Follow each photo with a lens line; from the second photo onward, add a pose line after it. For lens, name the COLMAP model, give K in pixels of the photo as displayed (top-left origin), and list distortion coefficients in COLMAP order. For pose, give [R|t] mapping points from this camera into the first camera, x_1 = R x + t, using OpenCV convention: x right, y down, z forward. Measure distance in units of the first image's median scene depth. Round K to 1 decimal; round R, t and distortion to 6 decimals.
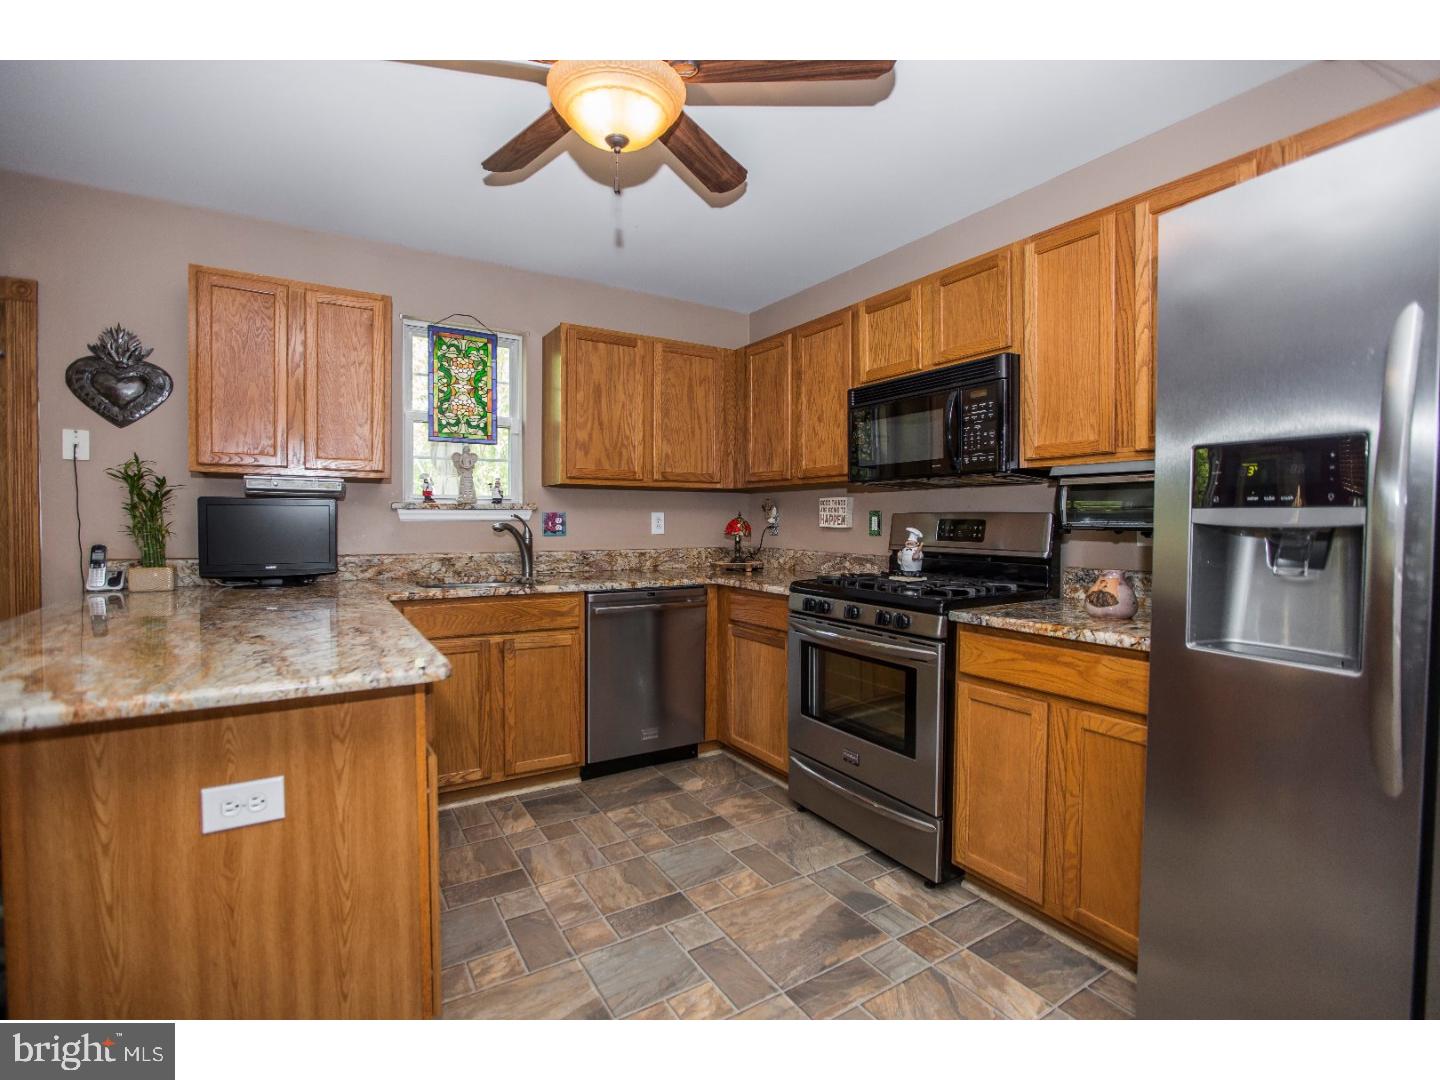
lens RADIAL K [[651.7, 0, 716.4], [0, 651.7, 533.7], [0, 0, 1]] dist [-0.053360, 0.026670]
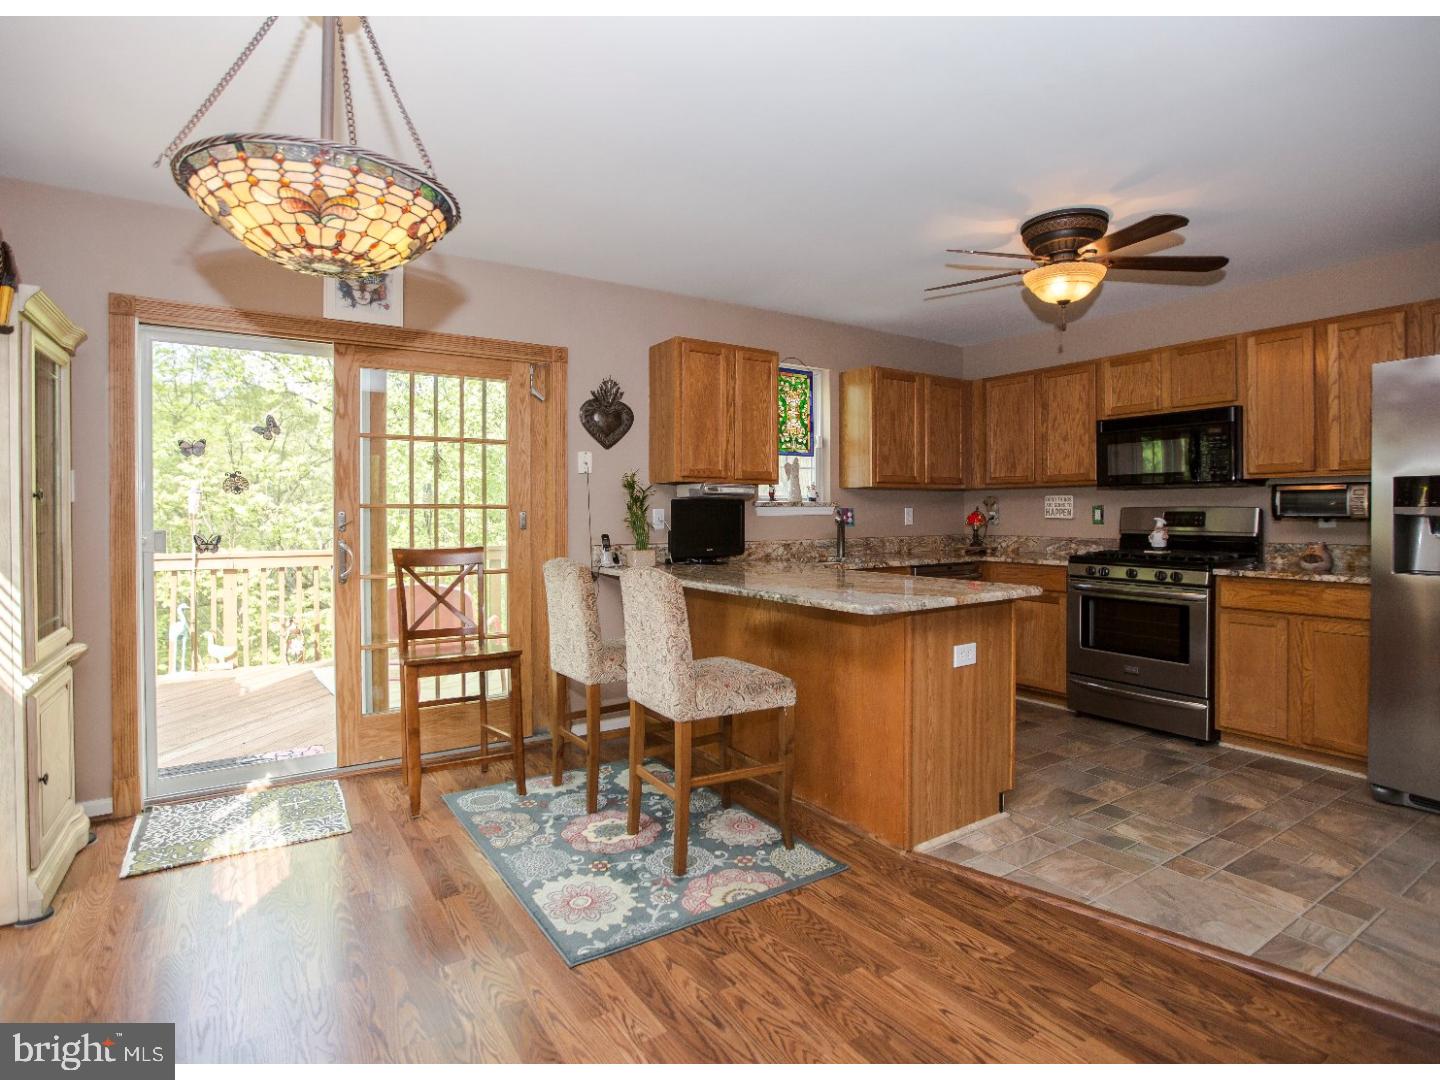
lens RADIAL K [[726.1, 0, 754.5], [0, 726.1, 520.5], [0, 0, 1]] dist [-0.015528, 0.001567]
pose [[0.998427, -0.008429, 0.055433, -0.688587], [0.008903, 0.999926, -0.008311, 0.002760], [-0.055359, 0.008791, 0.998428, -0.576287]]
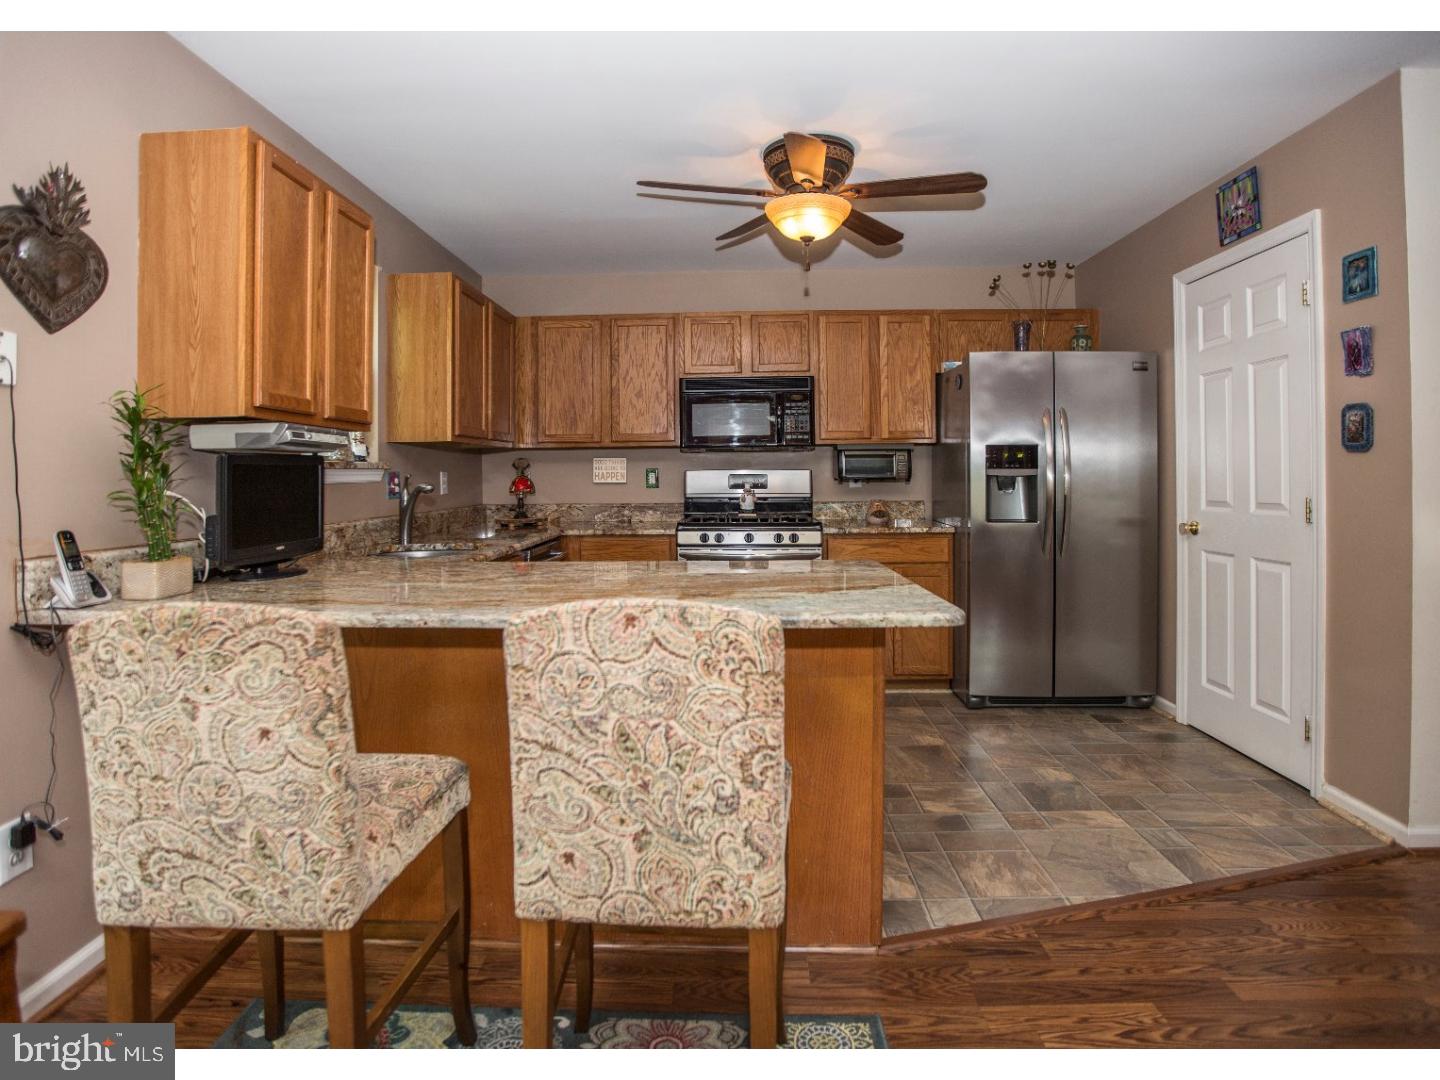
lens RADIAL K [[730.6, 0, 696.6], [0, 730.6, 471.9], [0, 0, 1]] dist [-0.038389, 0.000680]
pose [[0.572524, -0.007233, 0.819856, -1.102735], [0.028132, 0.999546, -0.010827, -0.013353], [-0.819405, 0.029263, 0.572467, 0.131045]]
